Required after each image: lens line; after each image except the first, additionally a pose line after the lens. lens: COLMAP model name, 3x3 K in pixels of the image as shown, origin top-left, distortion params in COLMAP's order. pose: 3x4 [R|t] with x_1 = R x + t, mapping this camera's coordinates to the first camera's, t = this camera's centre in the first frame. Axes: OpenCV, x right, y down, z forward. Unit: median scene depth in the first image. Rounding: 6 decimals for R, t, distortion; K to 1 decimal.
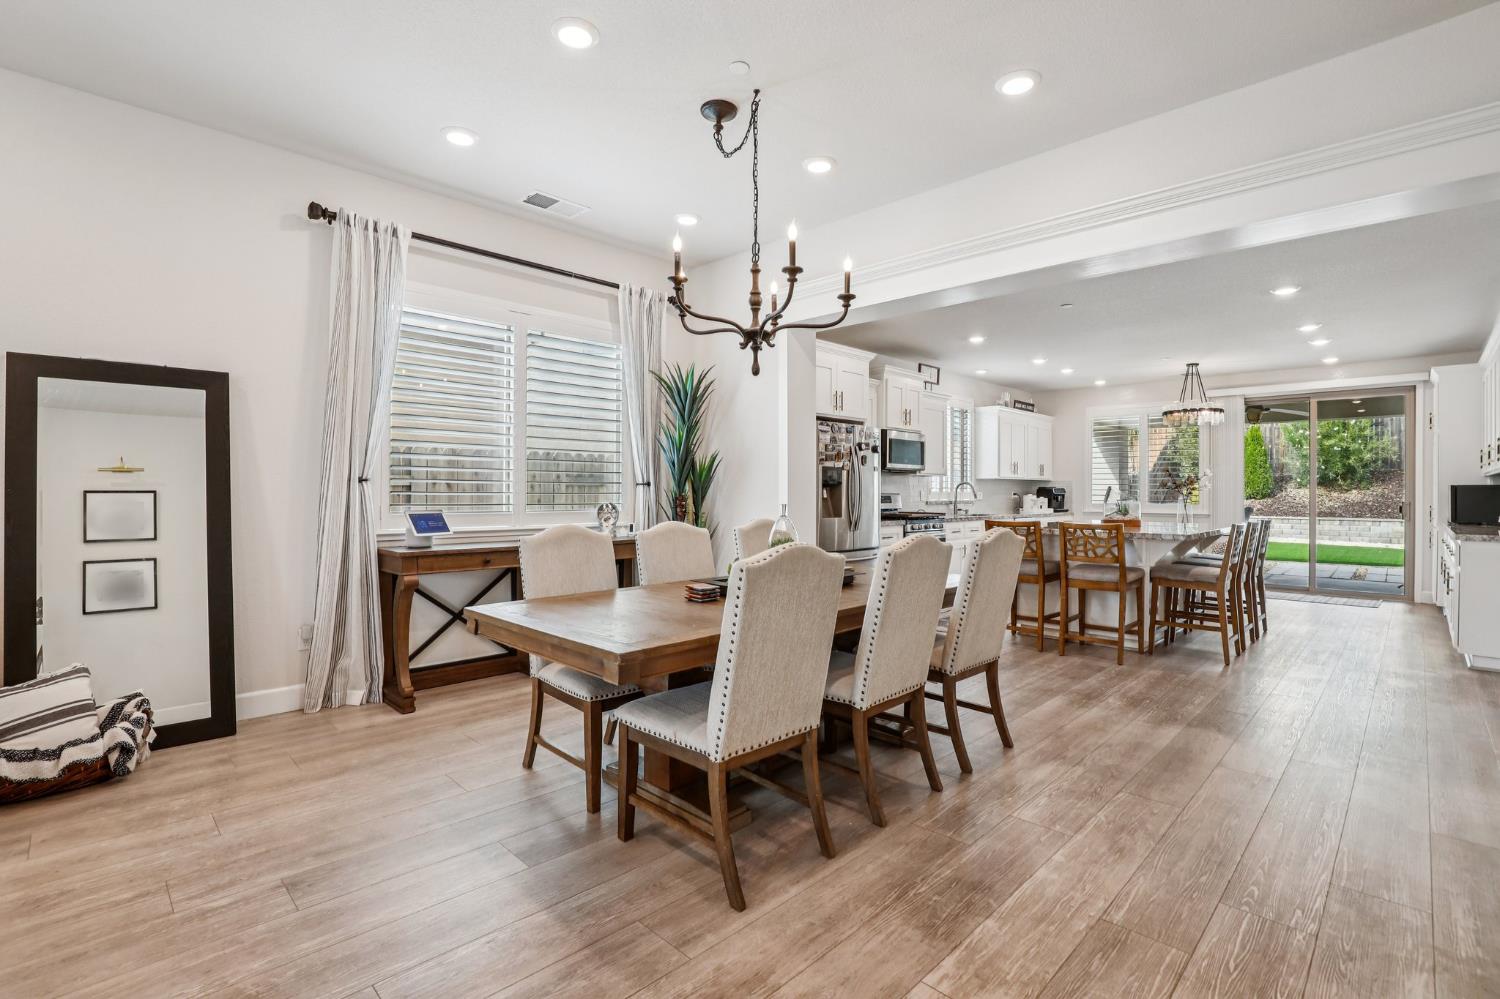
lens RADIAL K [[691.9, 0, 746.5], [0, 691.9, 496.7], [0, 0, 1]] dist [-0.039135, 0.008944]
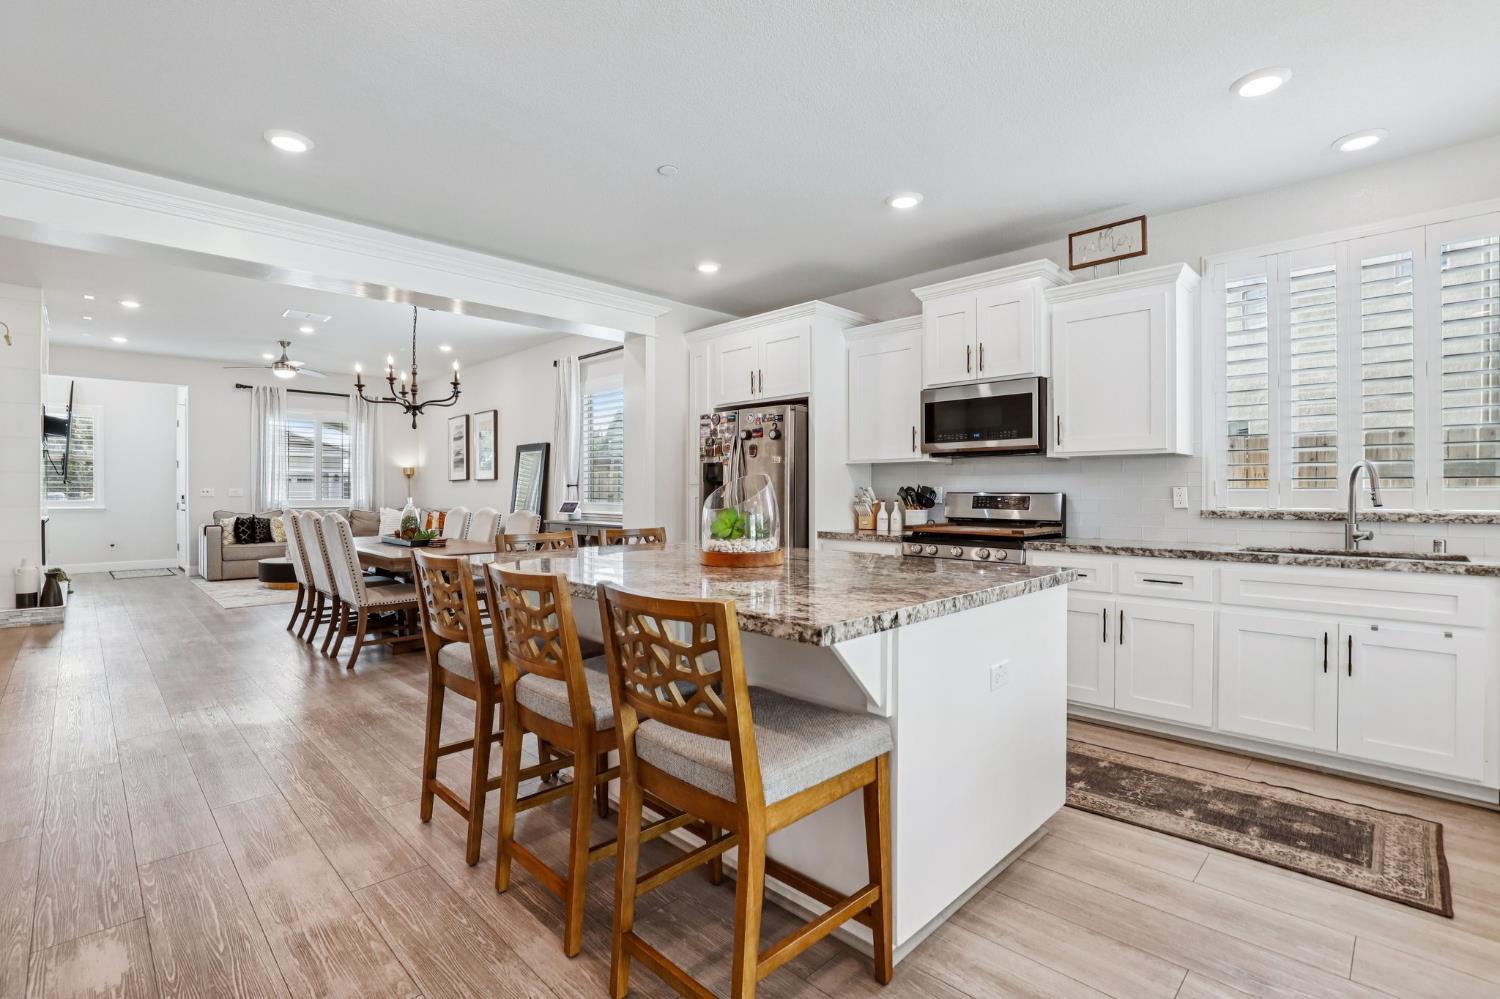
lens RADIAL K [[691.9, 0, 746.6], [0, 691.9, 494.2], [0, 0, 1]] dist [-0.039135, 0.008944]
pose [[-0.001496, 0.000495, -0.999999, 1.005952], [-0.007507, 0.999972, 0.000507, -0.002420], [0.999971, 0.007508, -0.001492, 1.019764]]
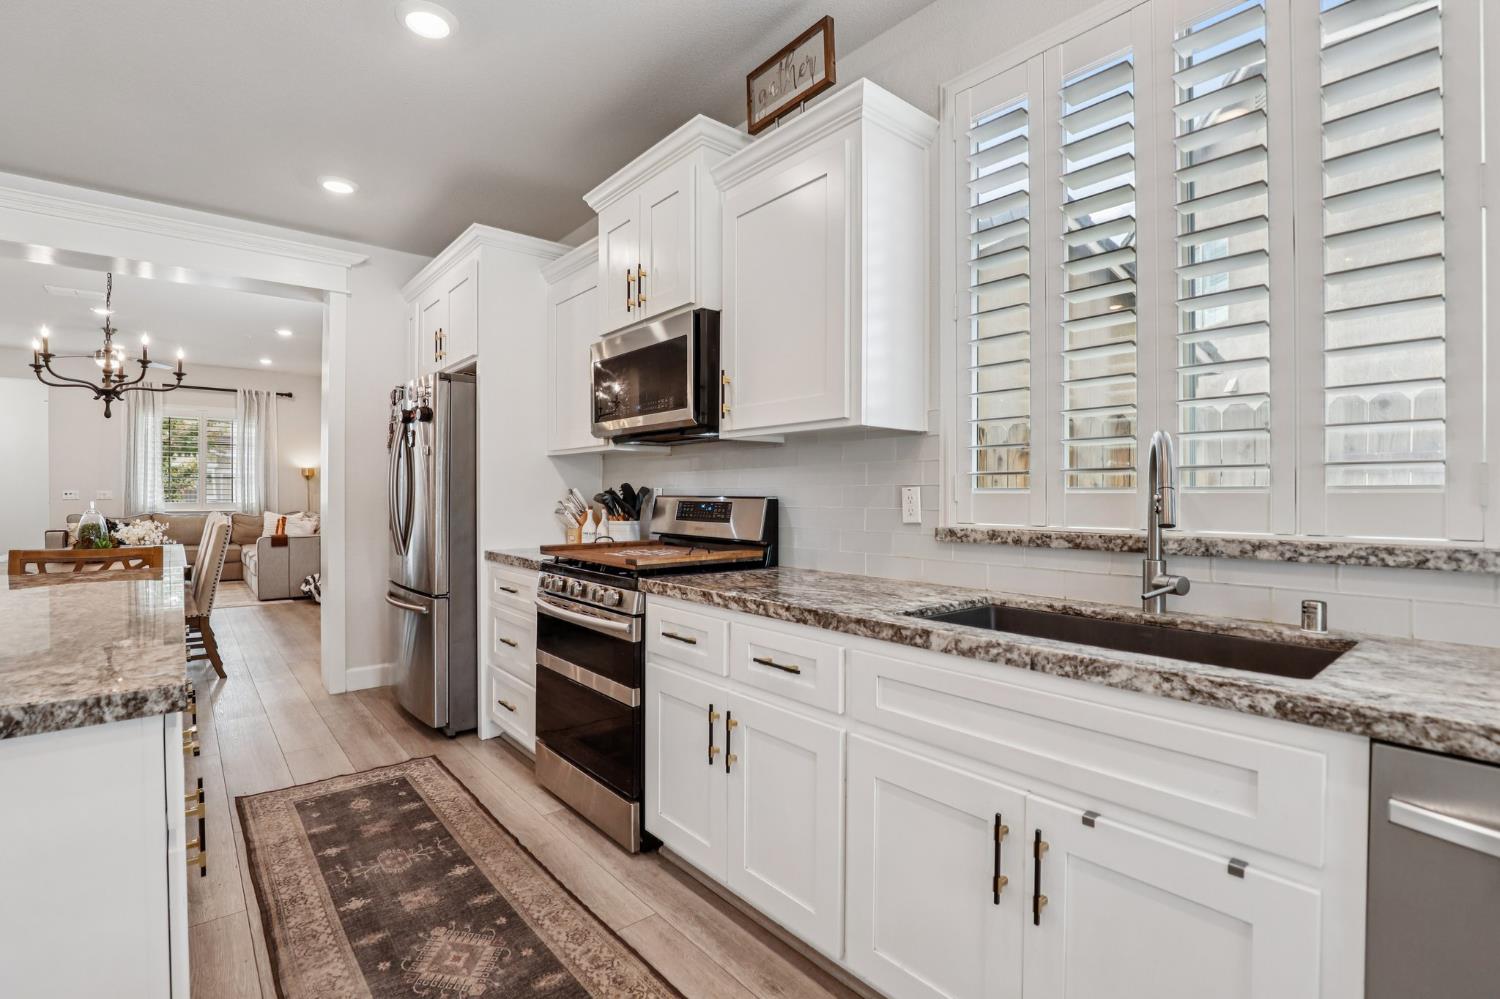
lens RADIAL K [[691.9, 0, 748.8], [0, 691.9, 498.1], [0, 0, 1]] dist [-0.039135, 0.008944]
pose [[-0.085419, 0.002437, -0.996342, 0.746120], [-0.008367, 0.999960, 0.003163, -0.006176], [0.996310, 0.008606, -0.085396, 1.371175]]
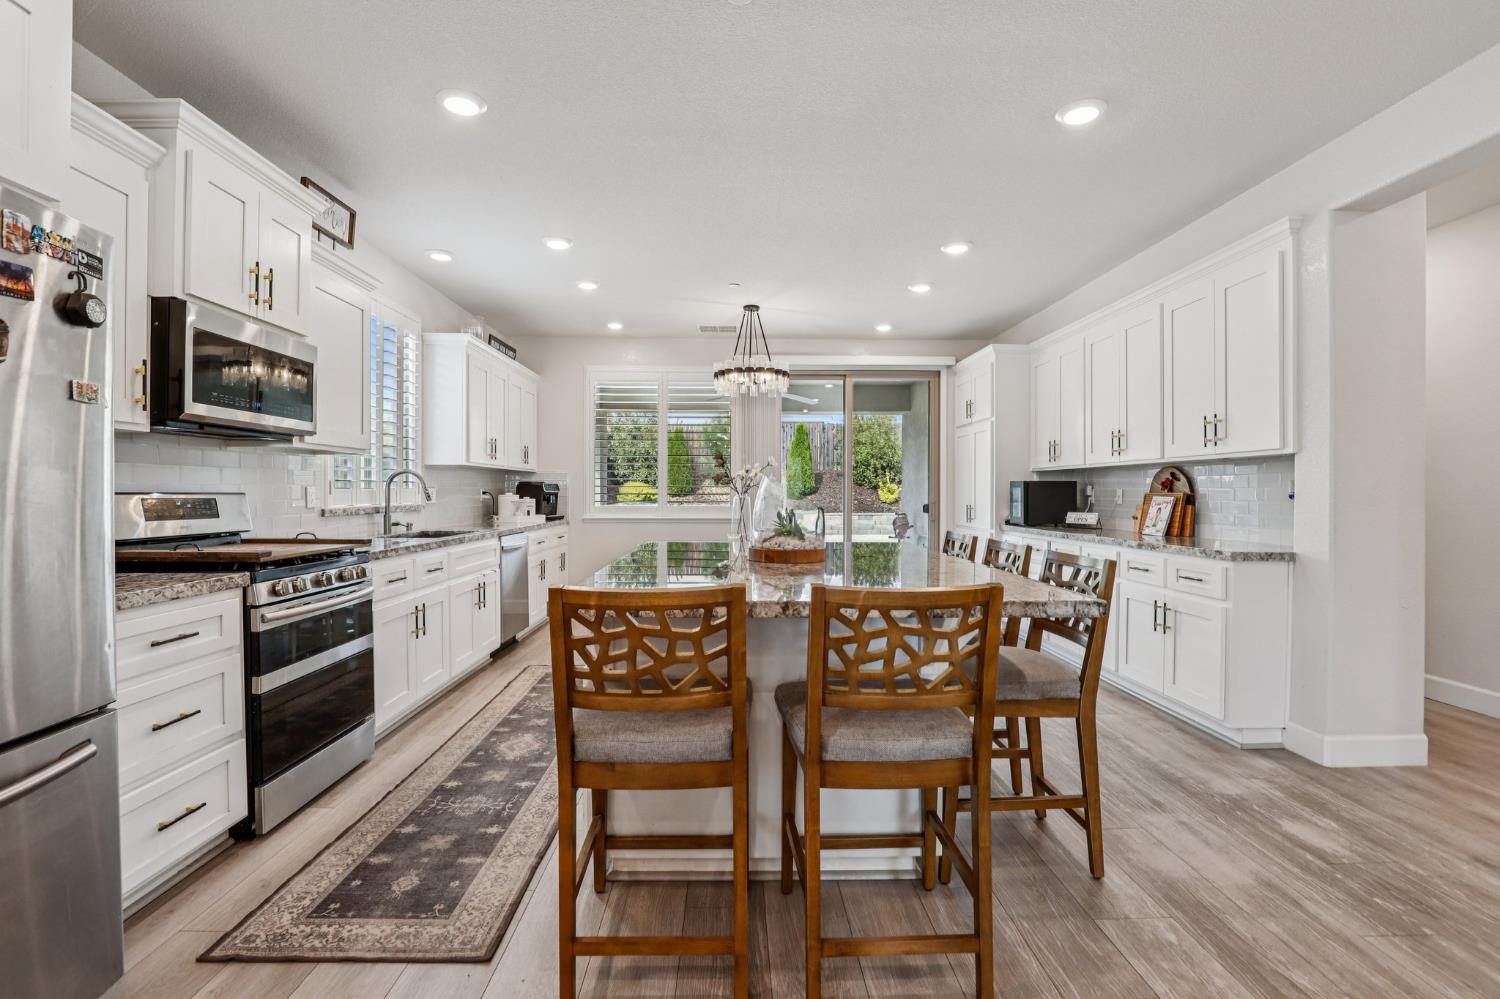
lens RADIAL K [[691.9, 0, 743.4], [0, 691.9, 497.0], [0, 0, 1]] dist [-0.039135, 0.008944]
pose [[0.696039, -0.006514, 0.717975, 0.189089], [0.005147, 0.999978, 0.004082, -0.002856], [-0.717986, 0.000854, 0.696057, 0.703259]]
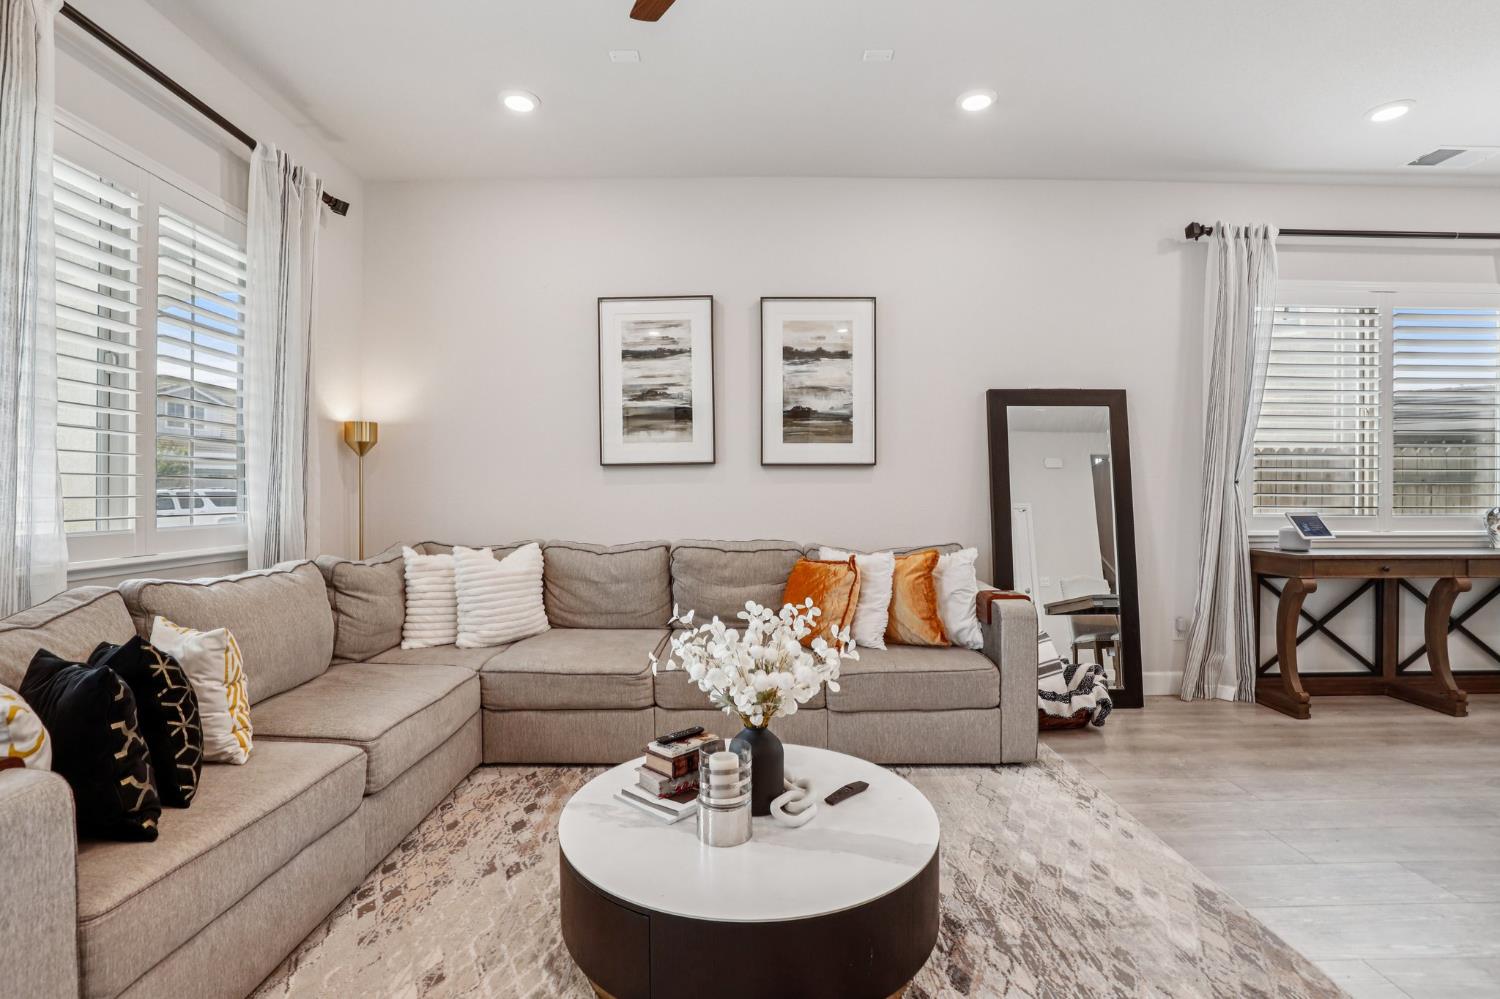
lens RADIAL K [[691.9, 0, 749.1], [0, 691.9, 499.8], [0, 0, 1]] dist [-0.039135, 0.008944]
pose [[0.708383, 0.003741, -0.705818, -0.236353], [-0.003051, 0.999993, 0.002238, 0.001423], [0.705822, 0.000568, 0.708389, -0.156720]]
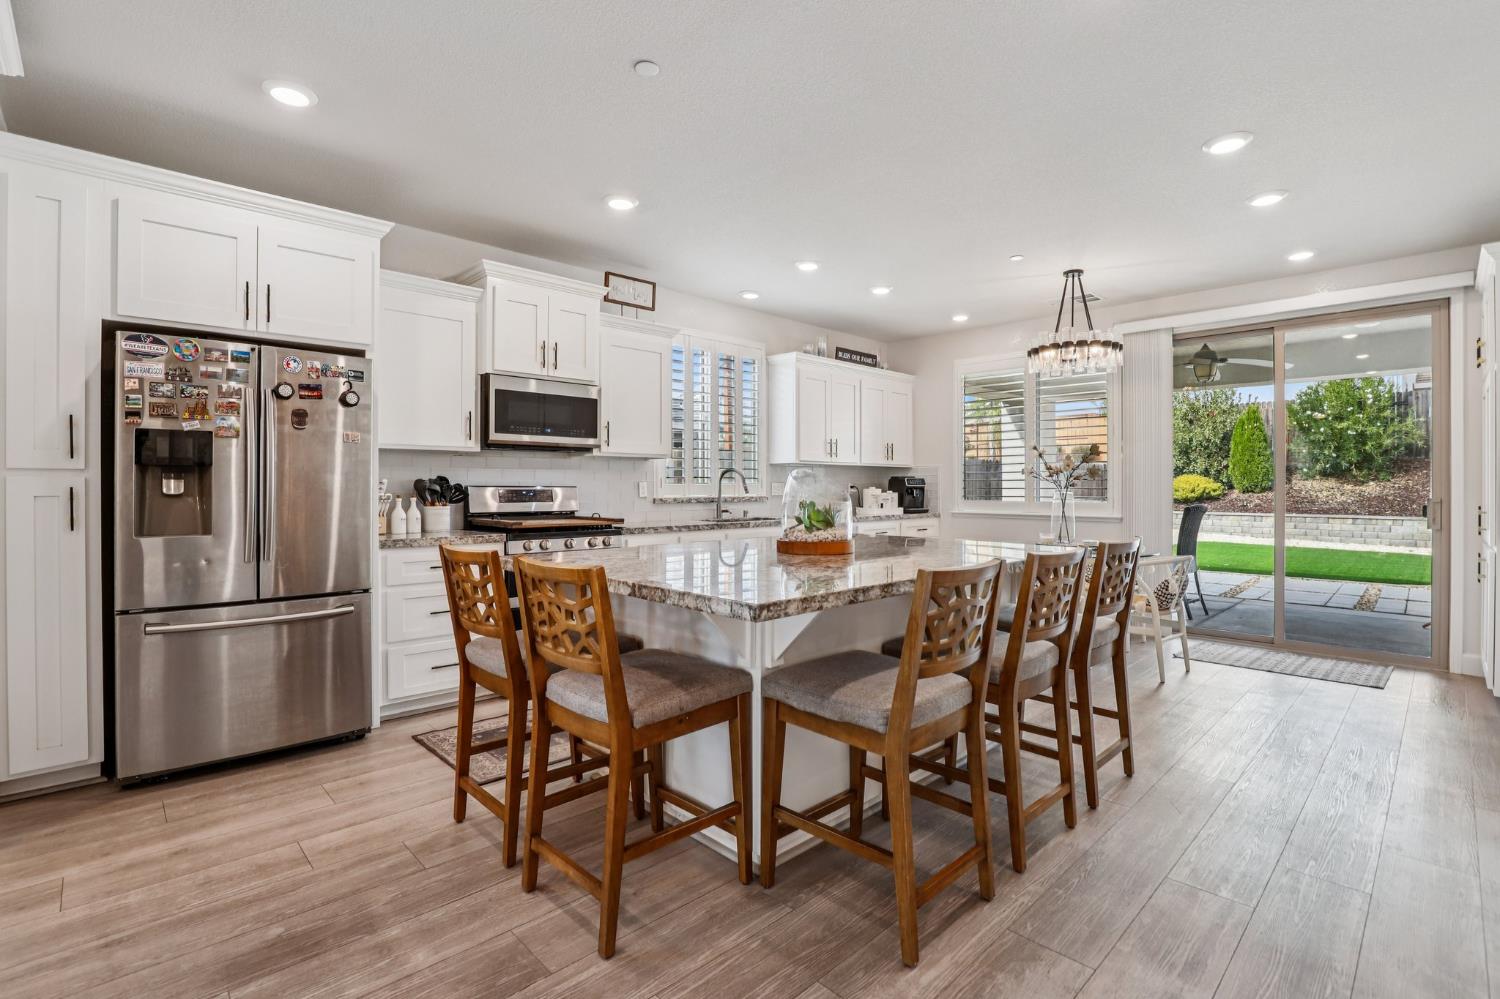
lens RADIAL K [[691.9, 0, 746.0], [0, 691.9, 488.4], [0, 0, 1]] dist [-0.039135, 0.008944]
pose [[0.999736, -0.001649, -0.022921, 0.518113], [0.001565, 0.999992, -0.003695, 0.000049], [0.022927, 0.003658, 0.999730, 0.526862]]
